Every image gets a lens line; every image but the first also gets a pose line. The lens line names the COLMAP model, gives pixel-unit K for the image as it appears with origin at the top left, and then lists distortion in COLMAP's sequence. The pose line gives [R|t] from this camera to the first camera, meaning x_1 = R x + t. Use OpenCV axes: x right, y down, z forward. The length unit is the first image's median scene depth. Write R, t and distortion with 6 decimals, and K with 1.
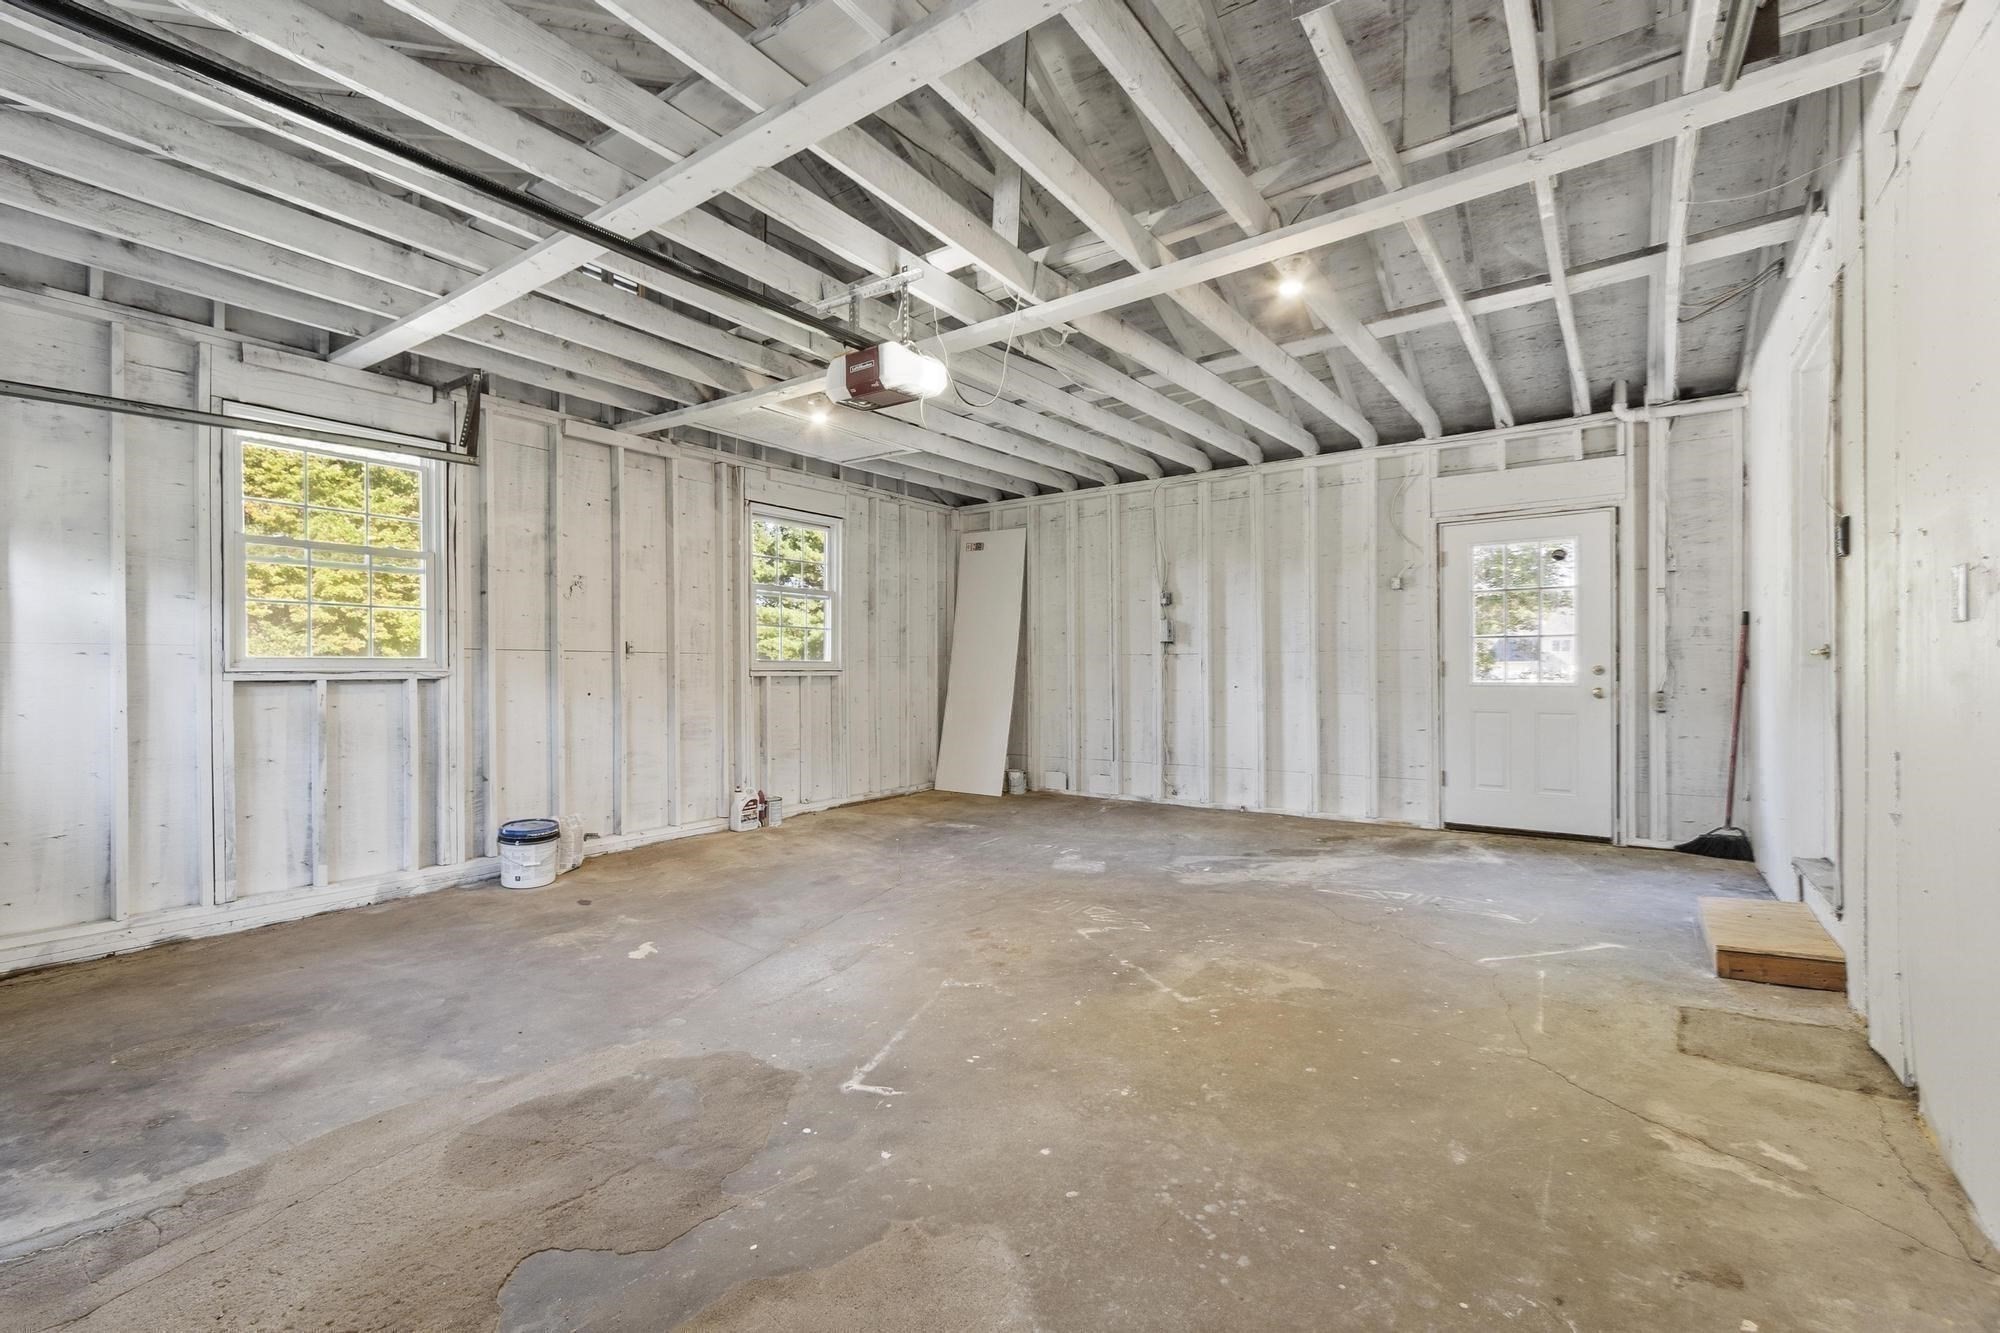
lens RADIAL K [[878.7, 0, 1001.3], [0, 878.7, 668.9], [0, 0, 1]] dist [0.001359, 0.000664]
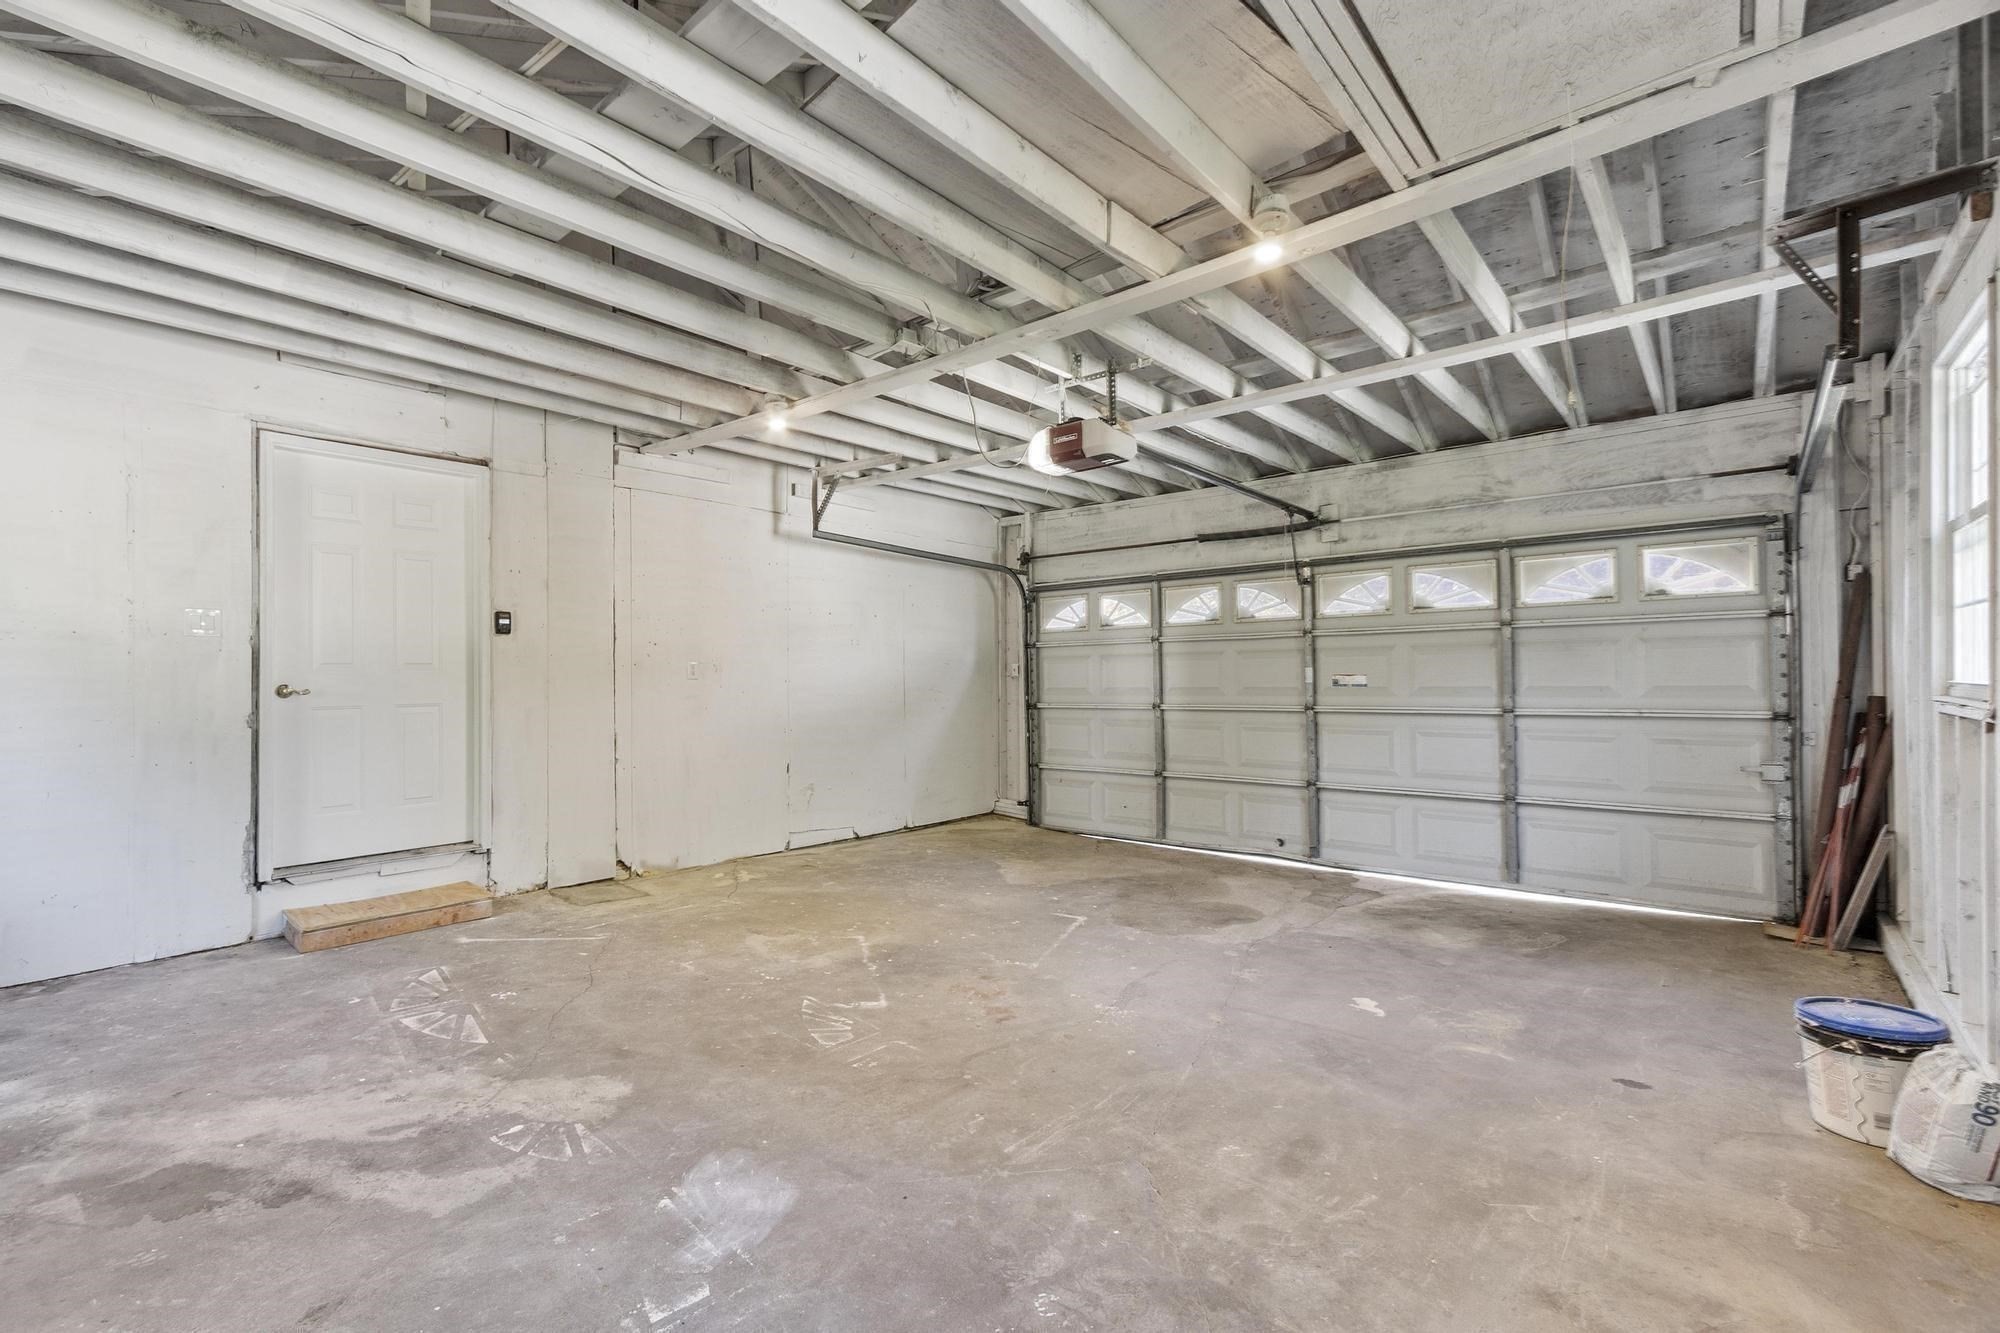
lens RADIAL K [[878.7, 0, 997.3], [0, 878.7, 670.7], [0, 0, 1]] dist [0.001359, 0.000664]
pose [[-0.996498, 0.009703, 0.083046, -0.113530], [0.009499, 0.999951, -0.002846, -0.032799], [-0.083070, -0.002047, -0.996542, 2.154568]]
